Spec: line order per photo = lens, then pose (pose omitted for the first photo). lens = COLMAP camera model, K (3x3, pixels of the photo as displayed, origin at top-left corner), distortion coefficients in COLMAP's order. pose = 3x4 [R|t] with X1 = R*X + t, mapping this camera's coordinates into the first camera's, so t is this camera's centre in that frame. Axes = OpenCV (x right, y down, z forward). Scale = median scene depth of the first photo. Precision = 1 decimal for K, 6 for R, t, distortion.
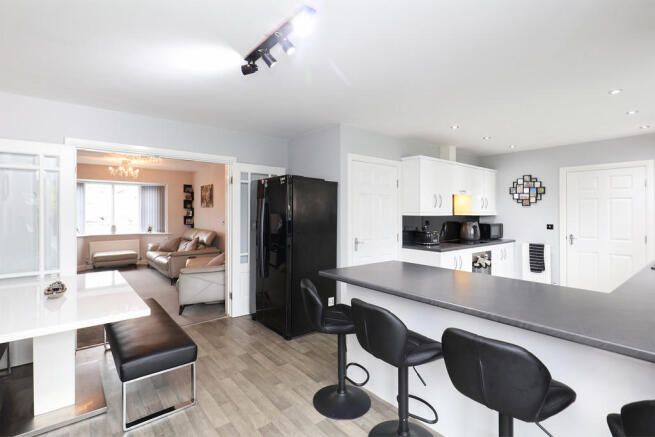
lens RADIAL K [[315.0, 0, 329.5], [0, 315.0, 214.4], [0, 0, 1]] dist [-0.000708, -0.000008]
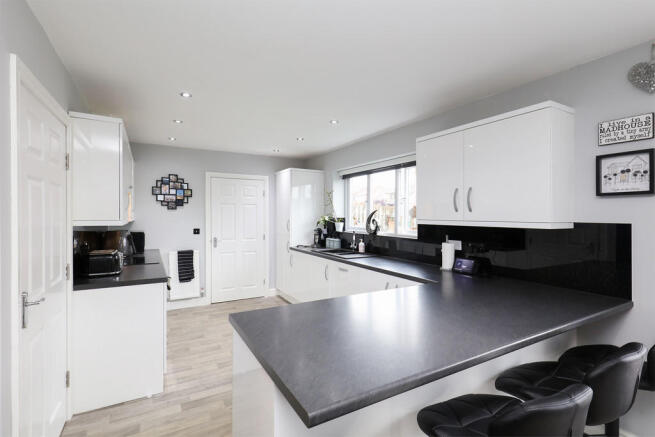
lens RADIAL K [[305.1, 0, 328.5], [0, 305.1, 216.4], [0, 0, 1]] dist [0.000162, 0.000028]
pose [[0.152950, -0.011168, 0.988171, -0.162128], [0.004338, 0.999934, 0.010630, -0.014655], [-0.988224, 0.002661, 0.152988, 0.456926]]
